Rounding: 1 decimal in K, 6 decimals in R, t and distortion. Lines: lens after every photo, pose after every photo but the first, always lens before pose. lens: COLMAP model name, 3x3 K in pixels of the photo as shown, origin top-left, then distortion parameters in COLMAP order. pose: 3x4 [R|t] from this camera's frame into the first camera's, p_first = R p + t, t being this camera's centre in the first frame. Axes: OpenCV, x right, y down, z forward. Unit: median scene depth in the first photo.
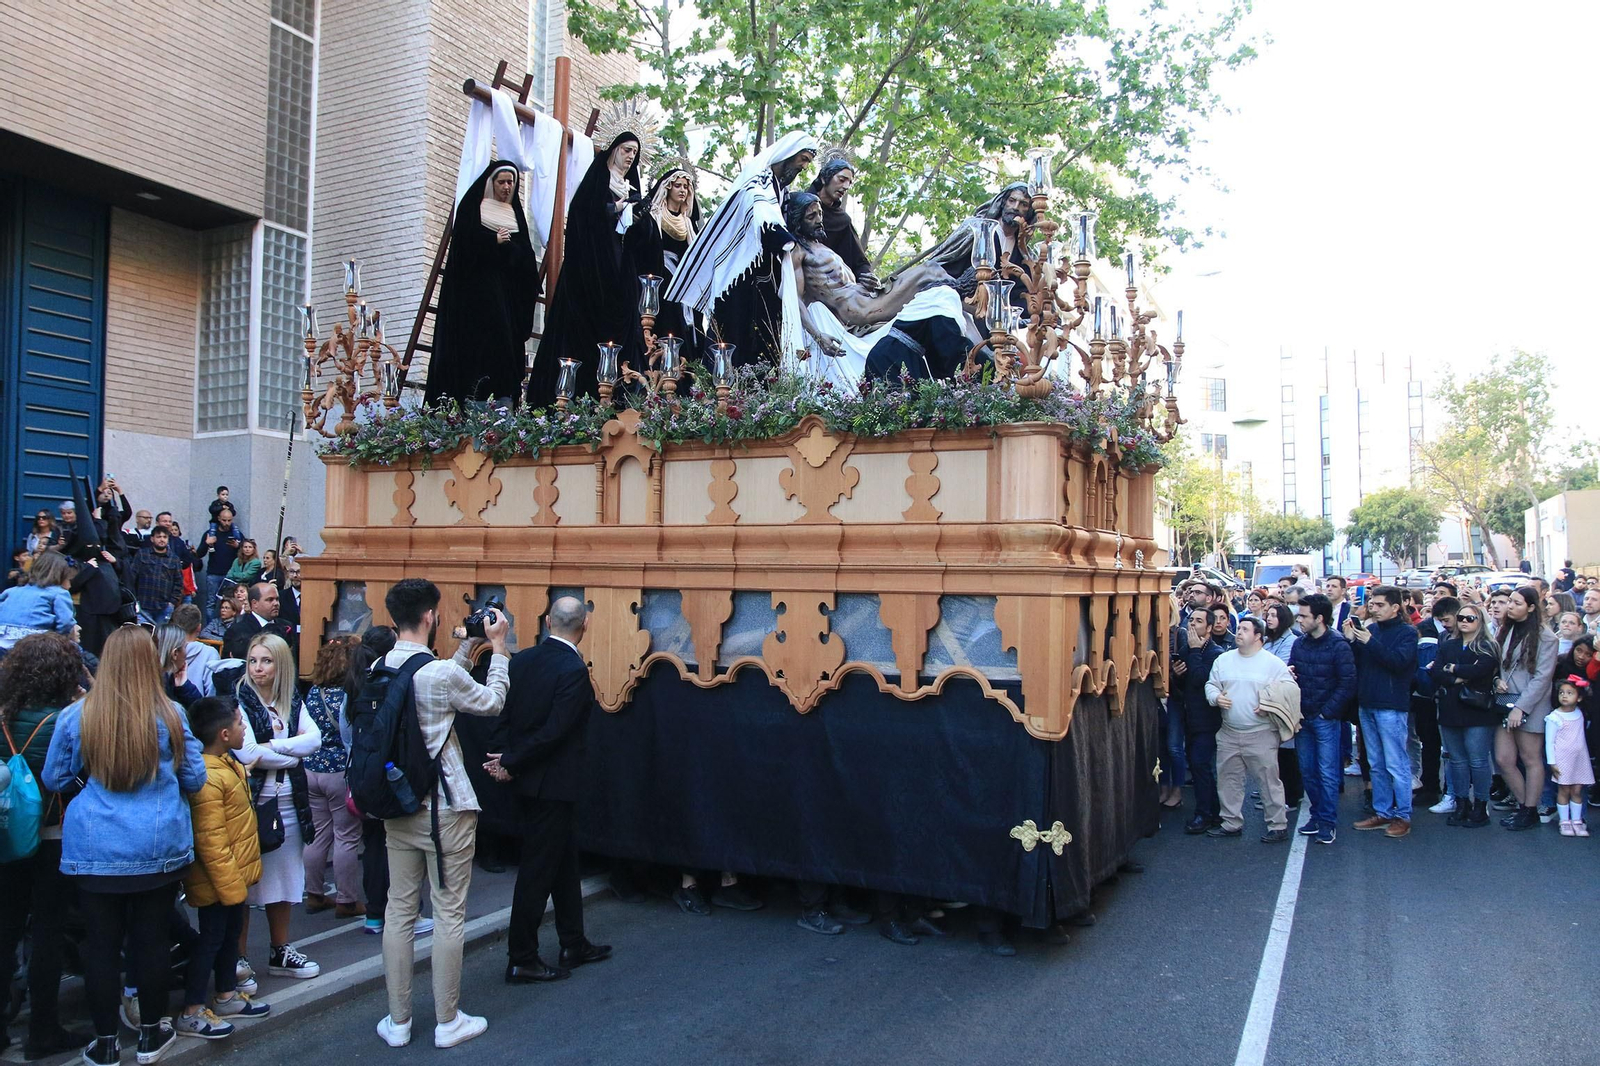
lens RADIAL K [[1260.3, 0, 800.0], [0, 1260.3, 533.0], [0, 0, 1]] dist [-0.122934, 0.119051]
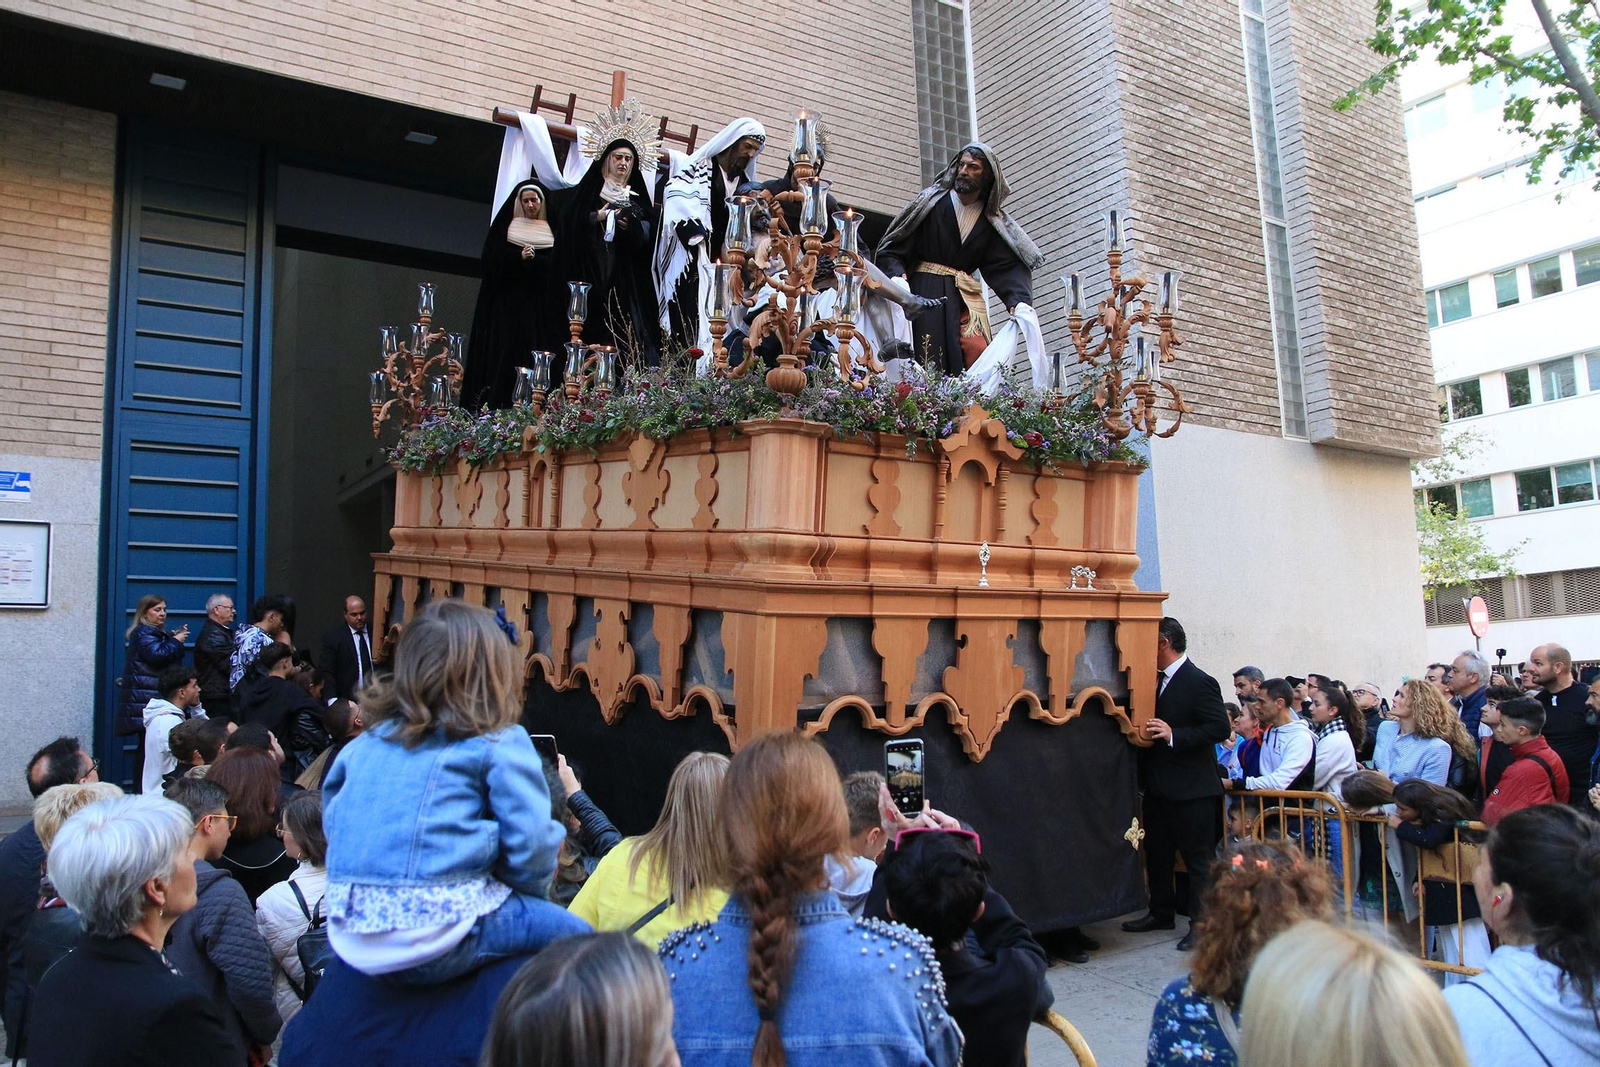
lens RADIAL K [[1282.6, 0, 800.0], [0, 1282.6, 533.5], [0, 0, 1]] dist [-0.121664, 0.119003]
pose [[0.856583, -0.100765, -0.506076, -0.110357], [0.060362, 0.993582, -0.095663, 0.014636], [0.512467, 0.051396, 0.857167, 0.268175]]
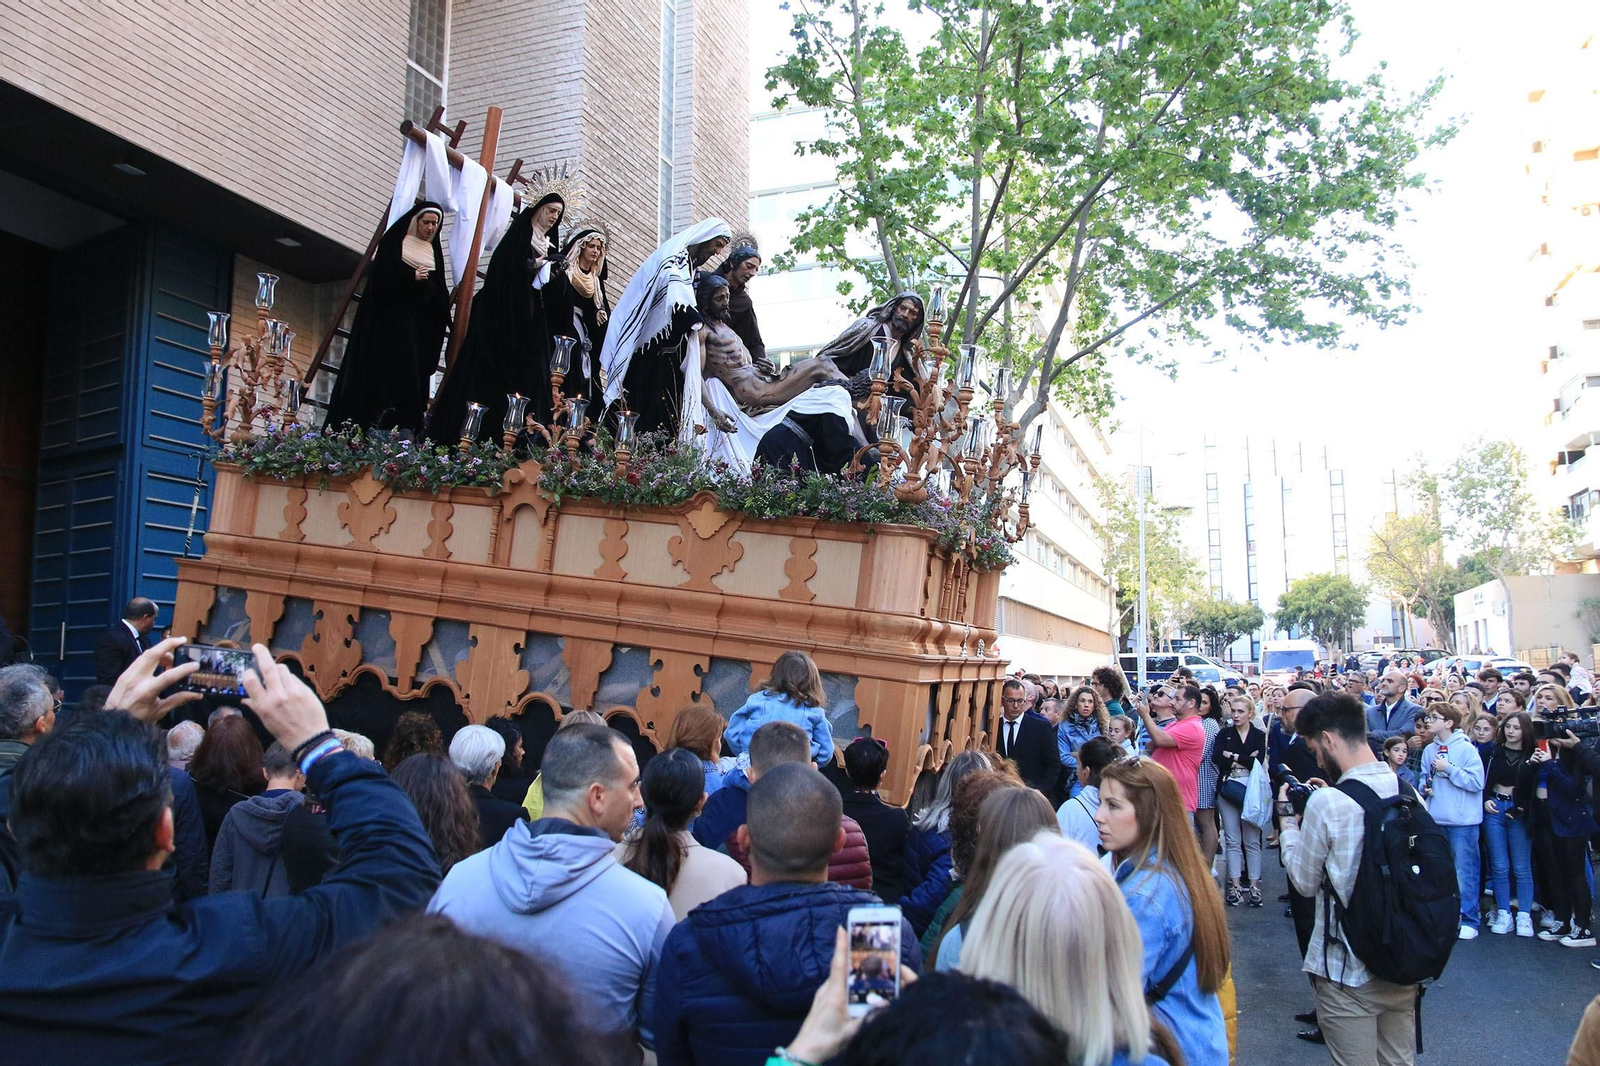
lens RADIAL K [[1261.2, 0, 800.0], [0, 1261.2, 533.0], [0, 0, 1]] dist [-0.127863, 0.113647]
pose [[0.995087, 0.003722, 0.098933, -0.229279], [0.003185, 0.997573, -0.069559, 0.000491], [-0.098951, 0.069532, 0.992660, 0.078107]]
